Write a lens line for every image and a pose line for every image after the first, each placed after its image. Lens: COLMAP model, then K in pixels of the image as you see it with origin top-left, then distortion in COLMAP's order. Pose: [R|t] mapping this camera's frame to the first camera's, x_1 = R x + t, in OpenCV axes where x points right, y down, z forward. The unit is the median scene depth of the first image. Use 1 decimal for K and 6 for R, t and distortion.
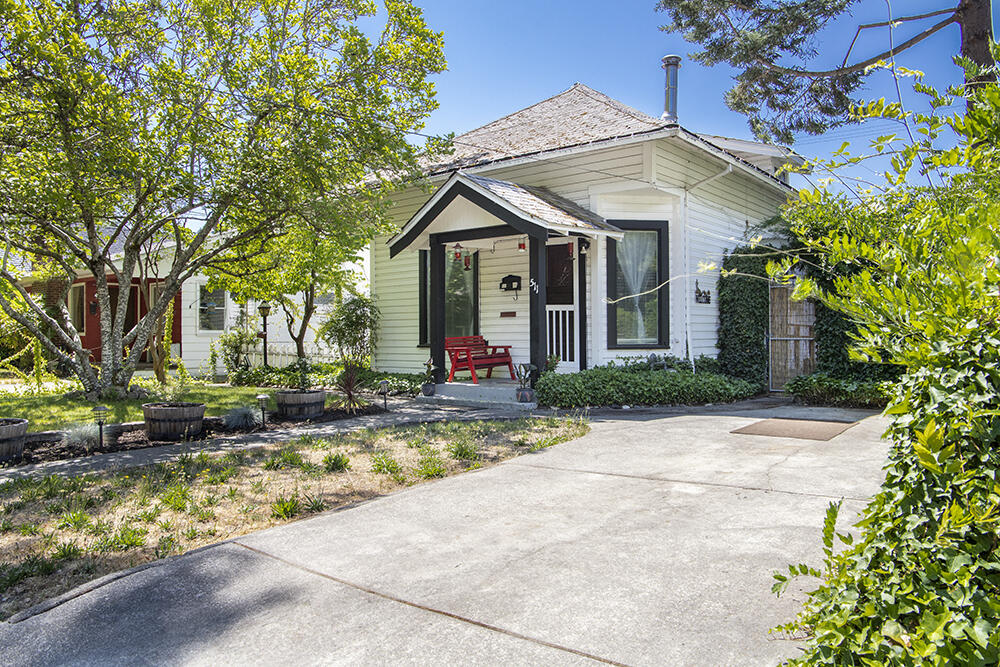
lens RADIAL K [[704.3, 0, 498.4], [0, 704.3, 335.4], [0, 0, 1]] dist [-0.077412, 0.019752]
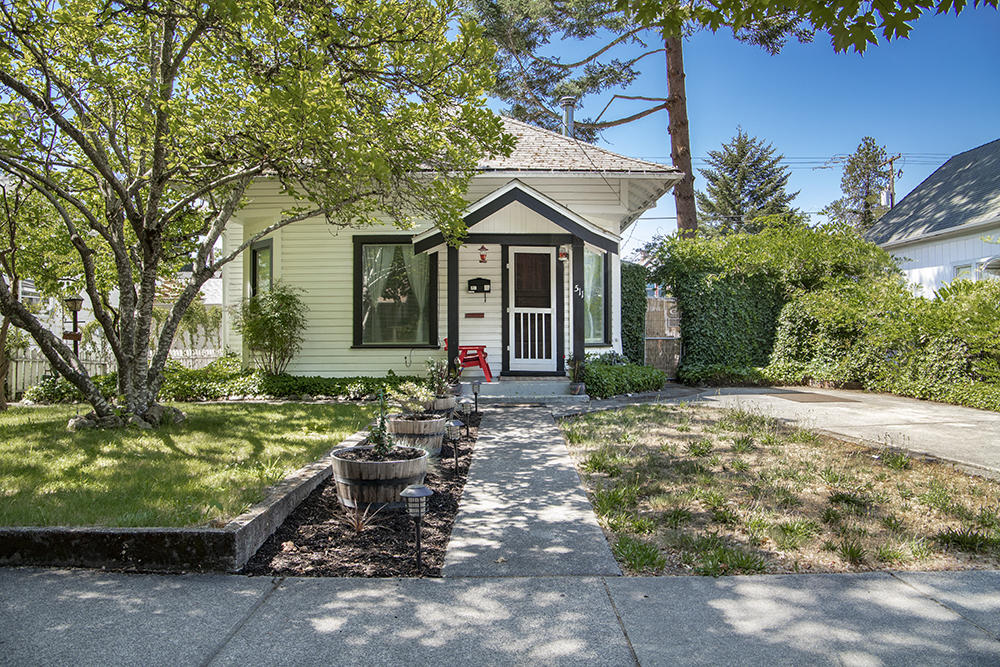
lens RADIAL K [[704.3, 0, 498.0], [0, 704.3, 330.3], [0, 0, 1]] dist [-0.077412, 0.019752]
pose [[0.762251, 0.004872, 0.647263, -0.673782], [0.001446, 0.999956, -0.009230, 0.001671], [-0.647280, 0.007971, 0.762211, 0.196506]]
